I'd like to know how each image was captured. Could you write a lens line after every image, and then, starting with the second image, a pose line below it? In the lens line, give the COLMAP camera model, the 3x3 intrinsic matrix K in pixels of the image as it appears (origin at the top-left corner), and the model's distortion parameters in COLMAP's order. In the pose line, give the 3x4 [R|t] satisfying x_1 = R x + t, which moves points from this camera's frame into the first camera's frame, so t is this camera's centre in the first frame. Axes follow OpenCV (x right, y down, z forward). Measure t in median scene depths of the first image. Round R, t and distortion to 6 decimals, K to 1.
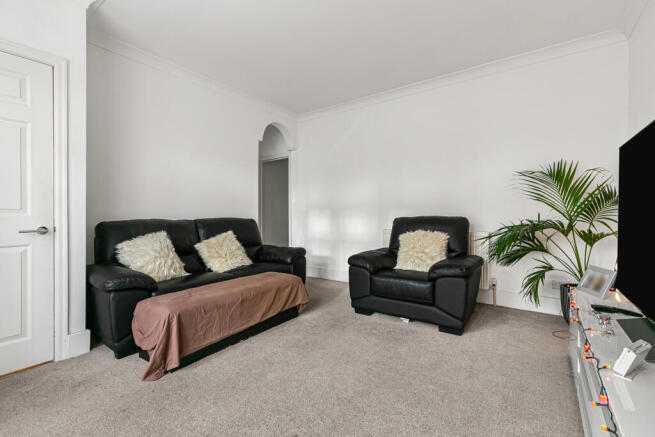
lens RADIAL K [[295.5, 0, 325.7], [0, 295.5, 217.8], [0, 0, 1]] dist [0.010697, -0.000931]
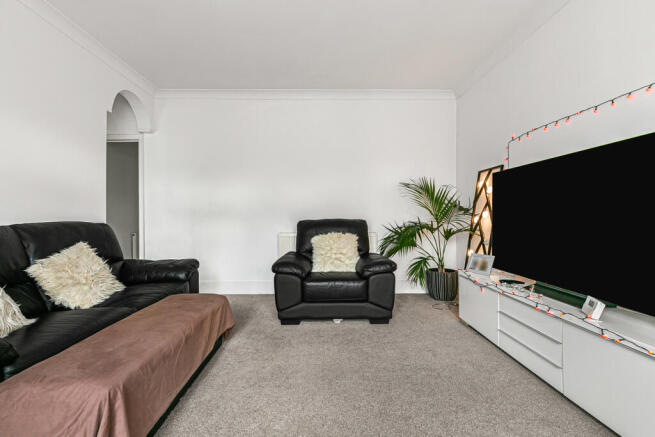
lens RADIAL K [[295.5, 0, 325.3], [0, 295.5, 220.1], [0, 0, 1]] dist [0.010697, -0.000931]
pose [[0.798739, -0.003209, 0.601670, -0.352868], [0.004495, 0.999990, -0.000634, -0.001731], [-0.601661, 0.003210, 0.798745, 0.194592]]
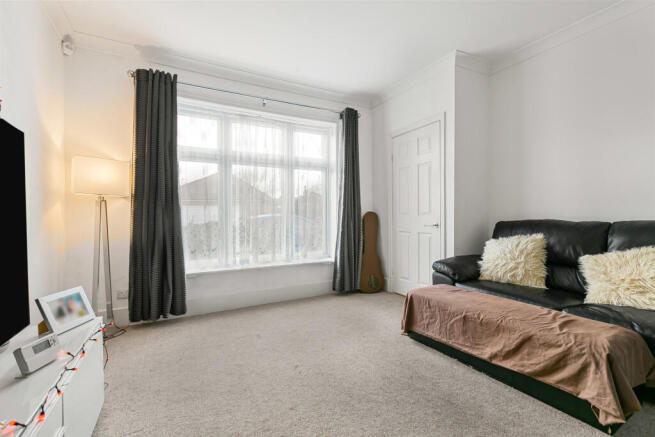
lens RADIAL K [[295.5, 0, 329.7], [0, 295.5, 215.6], [0, 0, 1]] dist [0.010697, -0.000931]
pose [[-0.434137, 0.006041, -0.900827, 0.512407], [0.003652, 0.999981, 0.004946, -0.014395], [0.900840, -0.001143, -0.434150, 0.801308]]
